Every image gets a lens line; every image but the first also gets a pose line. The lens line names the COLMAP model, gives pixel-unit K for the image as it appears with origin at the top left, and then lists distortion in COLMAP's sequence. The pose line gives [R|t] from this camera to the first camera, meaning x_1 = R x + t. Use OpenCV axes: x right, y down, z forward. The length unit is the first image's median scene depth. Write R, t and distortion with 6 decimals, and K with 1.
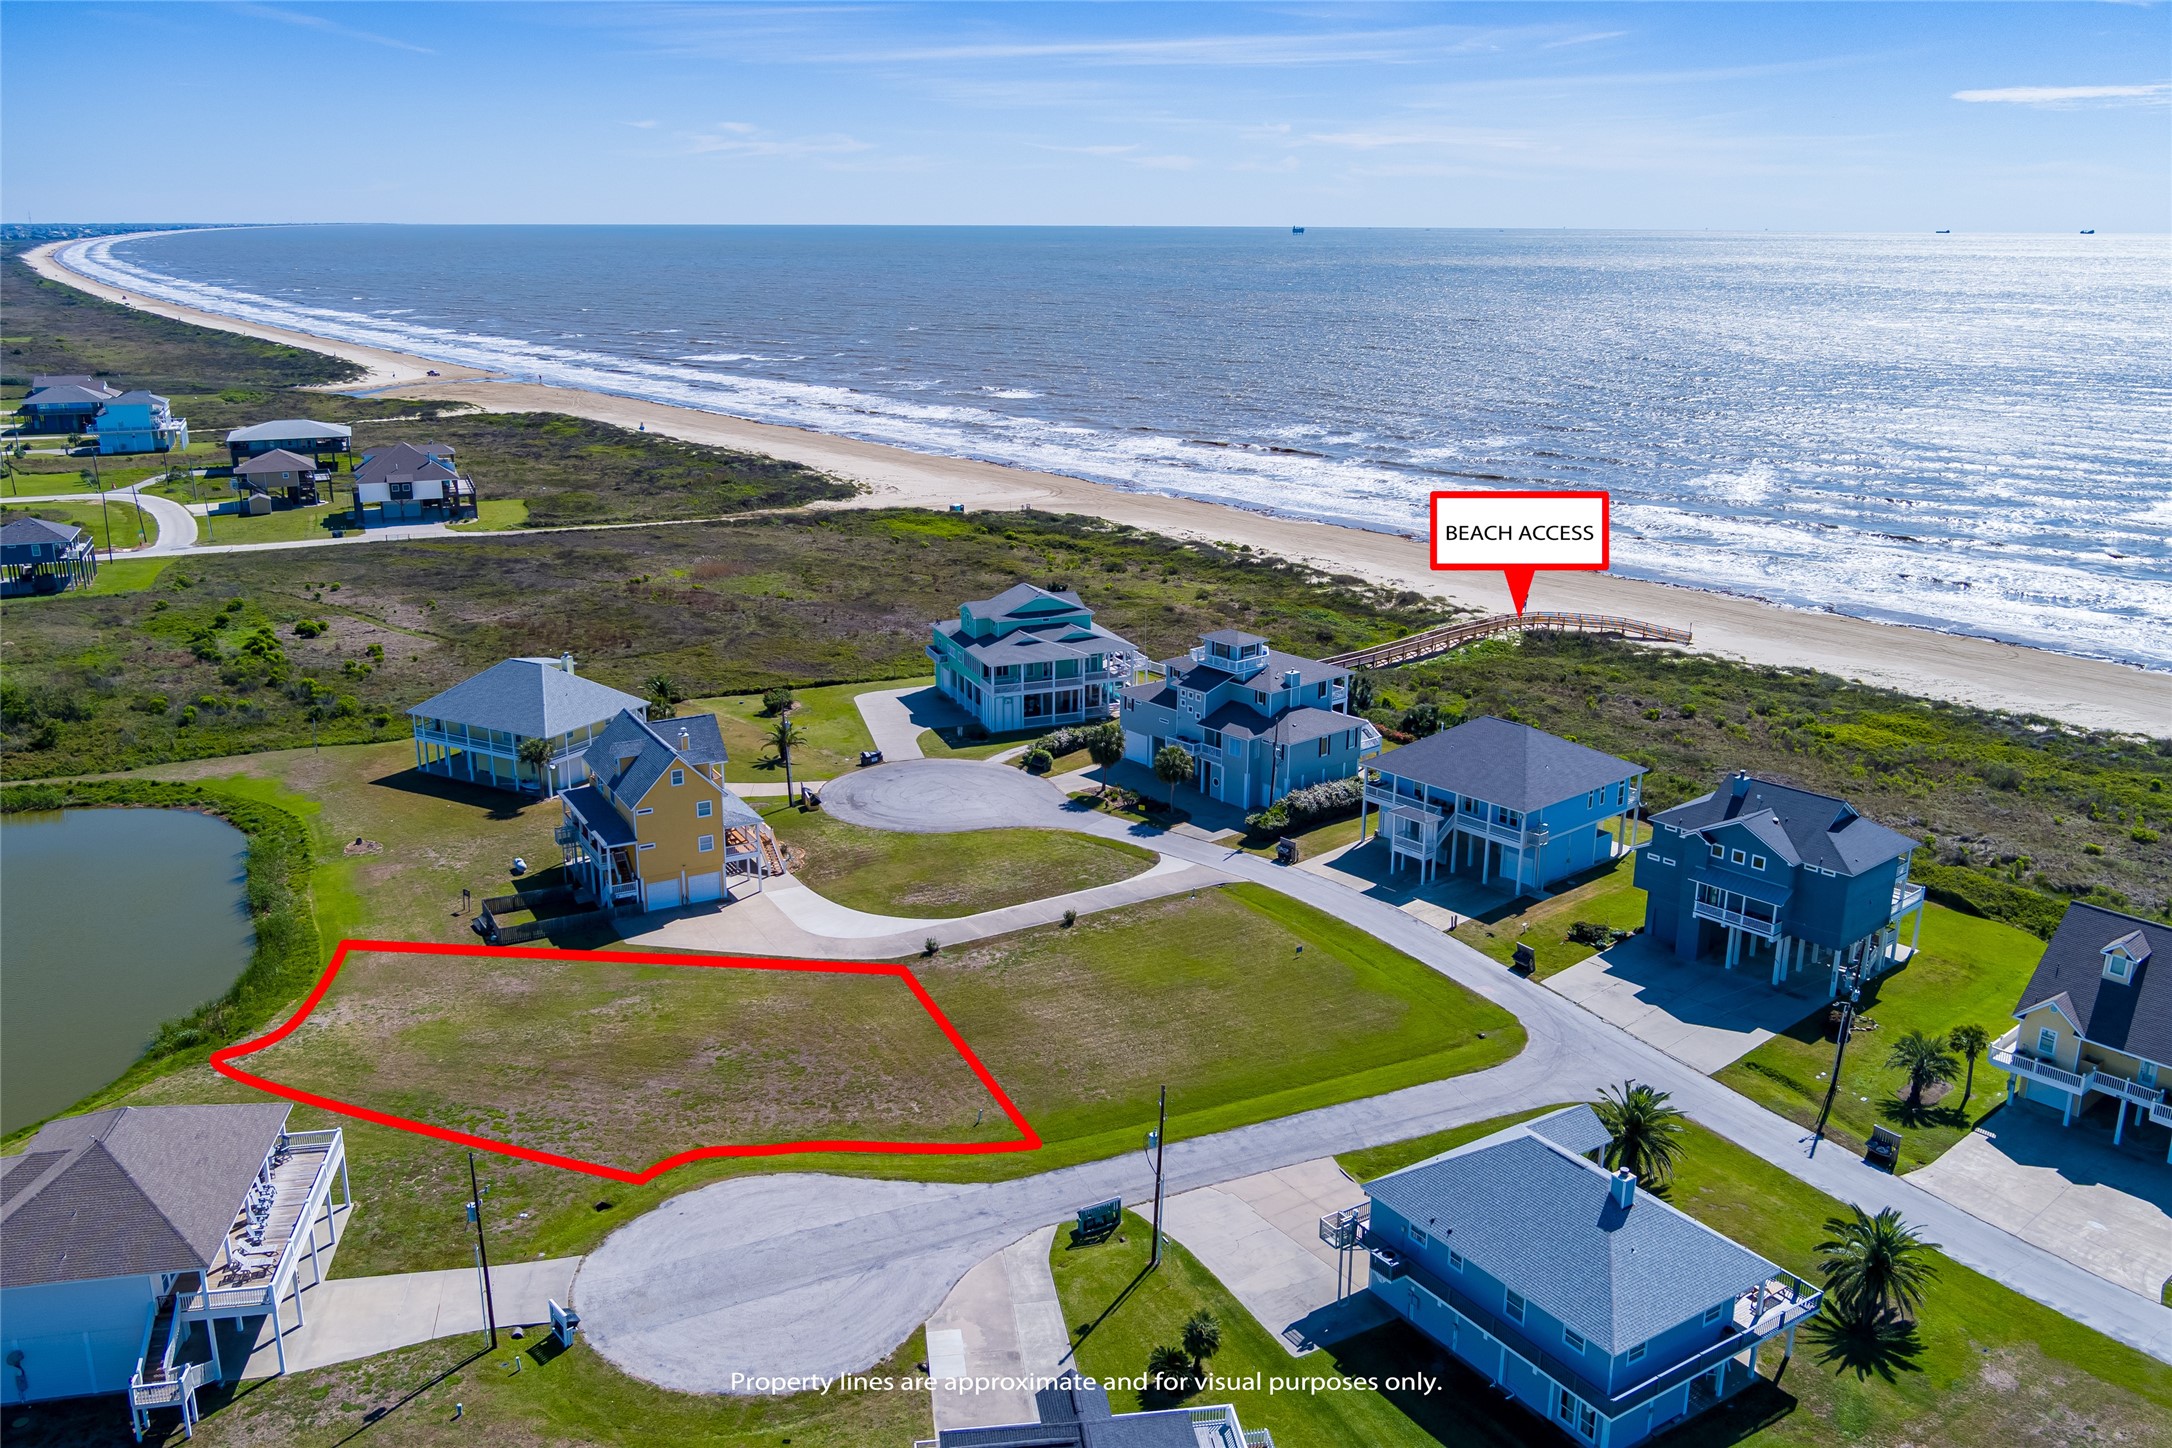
lens RADIAL K [[1749.0, 0, 1086.0], [0, 1749.0, 724.0], [0, 0, 1]] dist [-0.021522, 0.008678]
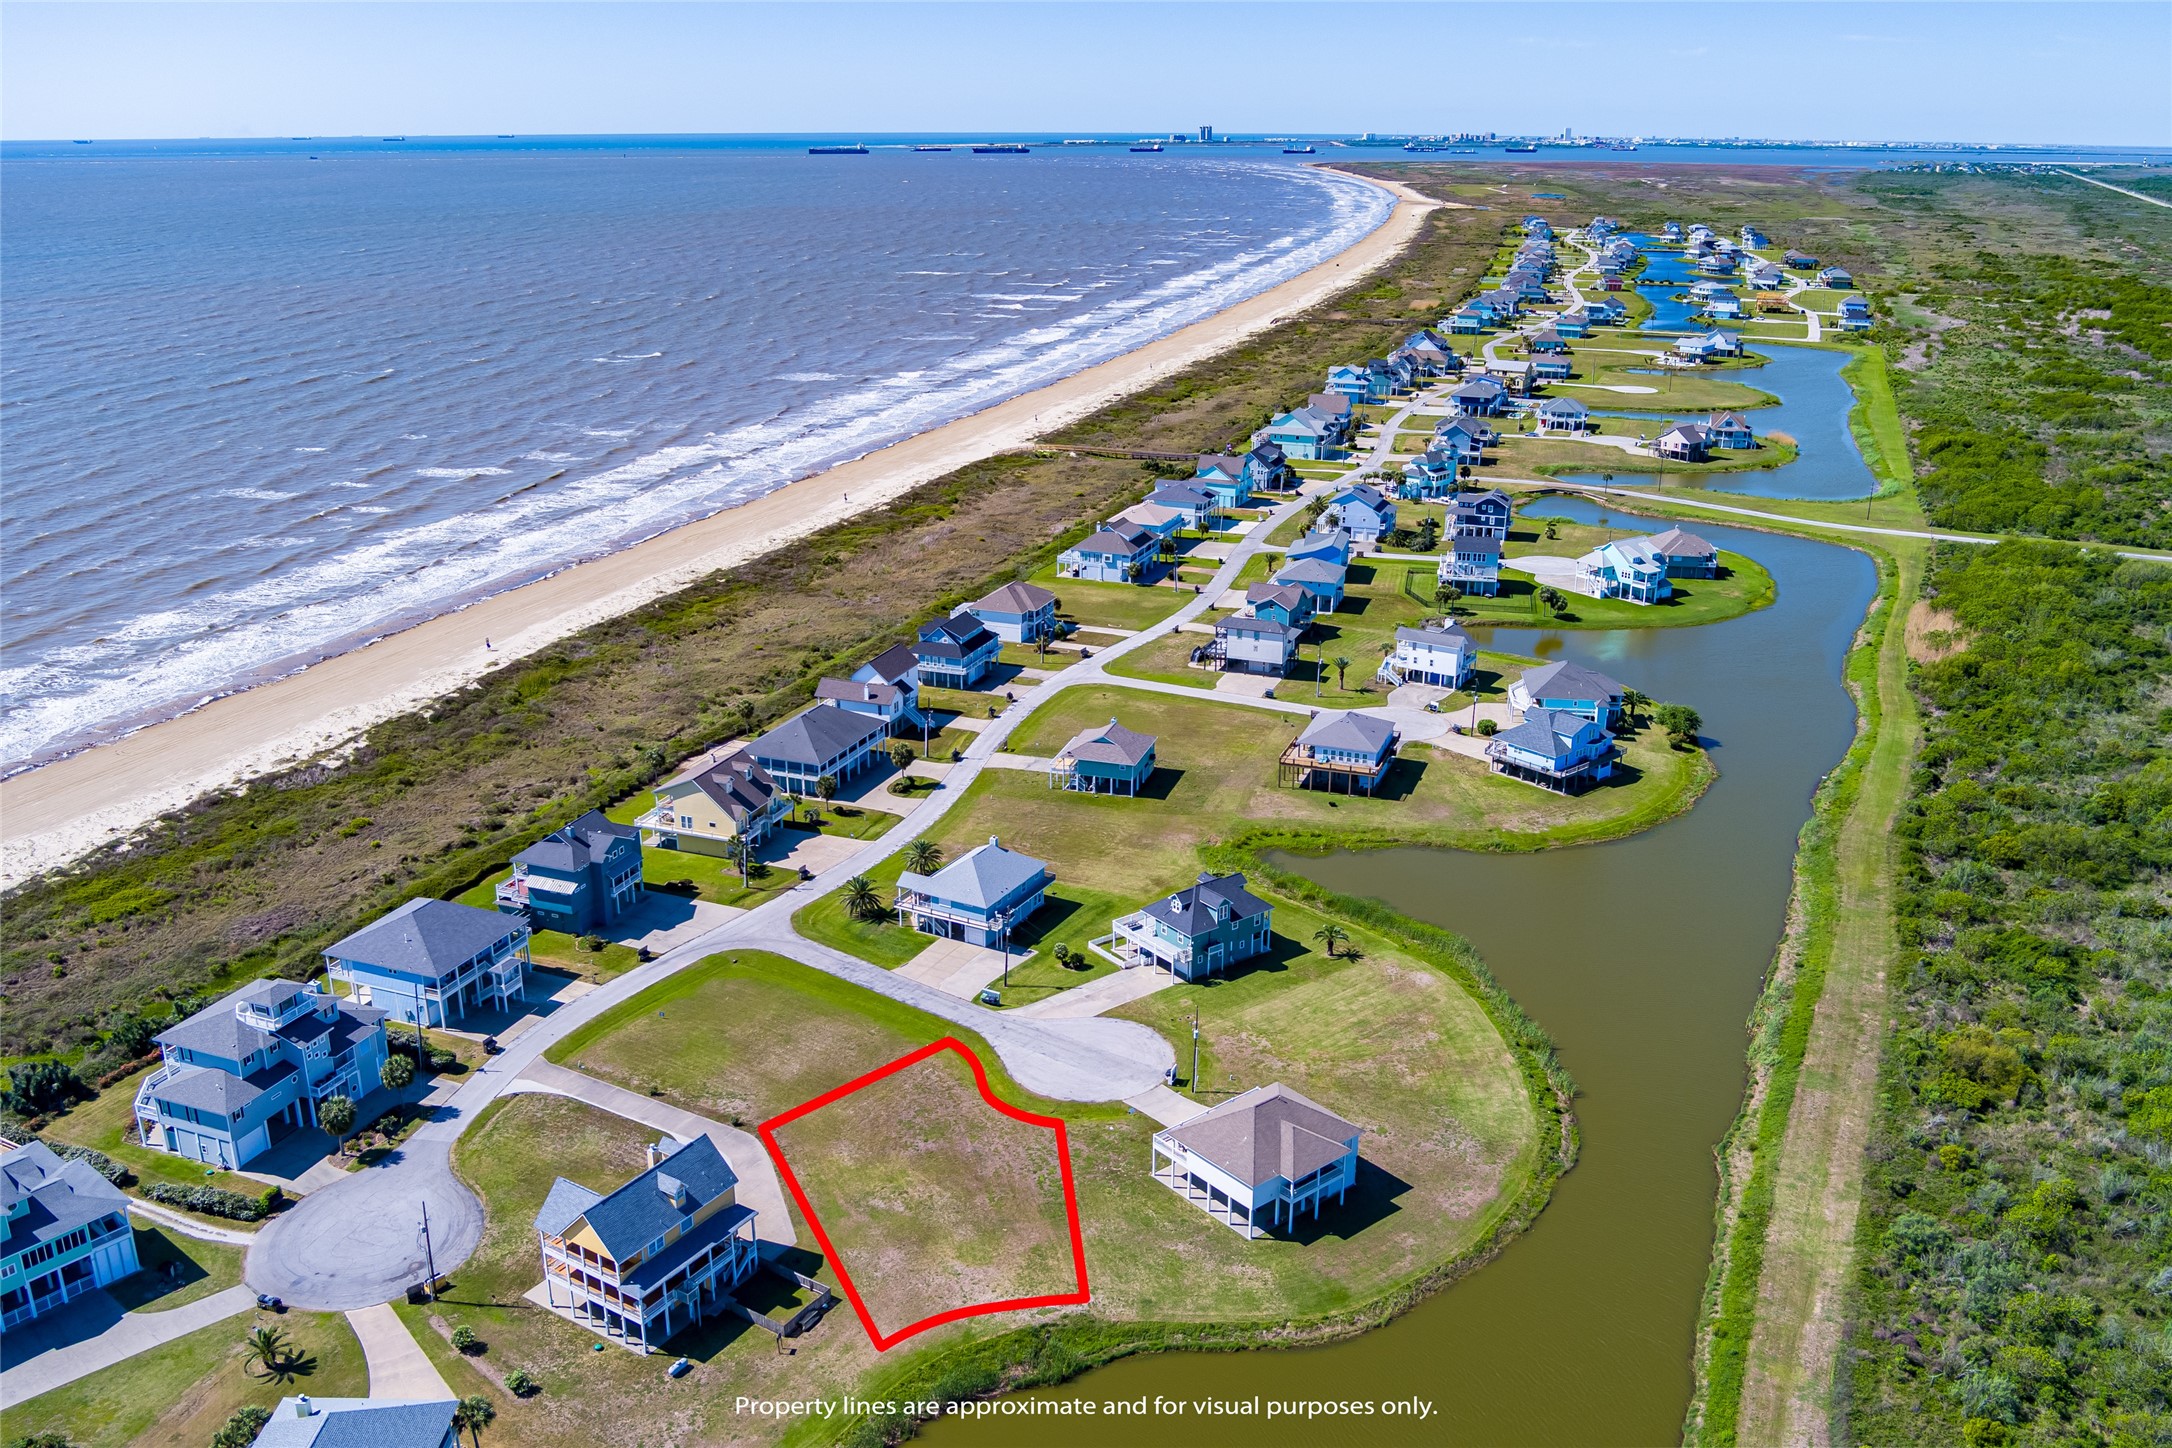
lens RADIAL K [[1749.0, 0, 1086.0], [0, 1749.0, 724.0], [0, 0, 1]] dist [-0.021522, 0.008678]
pose [[-0.479710, -0.295144, 0.826298, -1.727468], [0.237438, 0.862926, 0.446073, -0.953395], [-0.844690, 0.410181, -0.343876, 1.454444]]
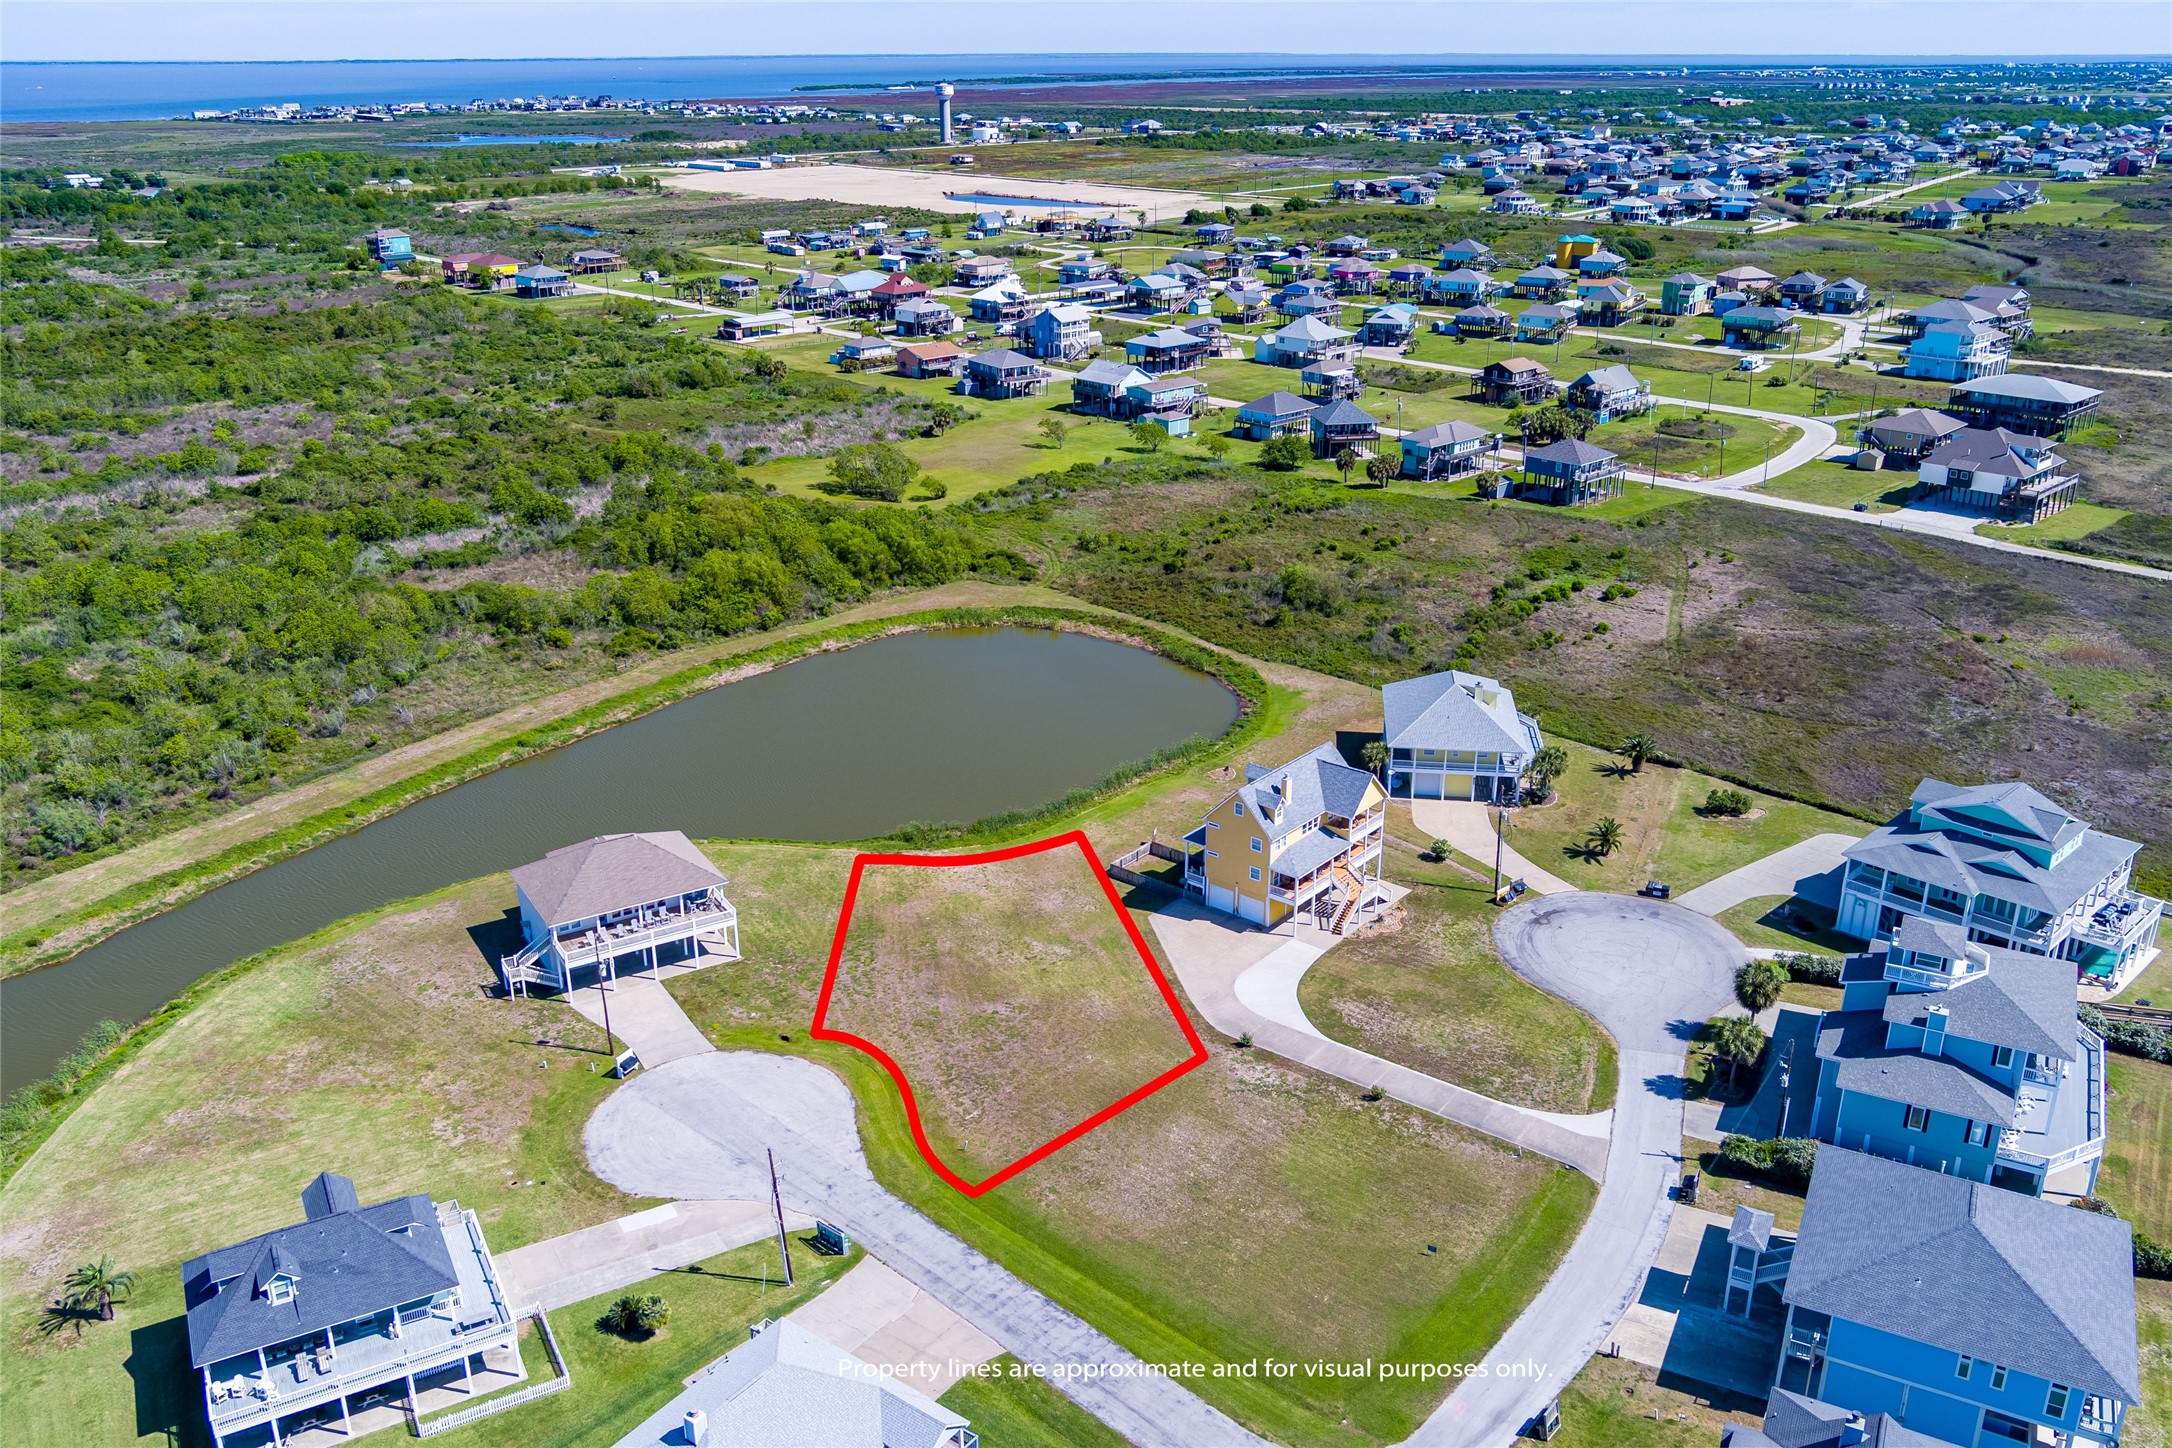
lens RADIAL K [[1749.0, 0, 1086.0], [0, 1749.0, 724.0], [0, 0, 1]] dist [-0.021522, 0.008678]
pose [[0.359086, 0.330614, -0.872784, 0.968045], [-0.254243, 0.934439, 0.249367, -0.383102], [0.898007, 0.132355, 0.419601, 0.571418]]
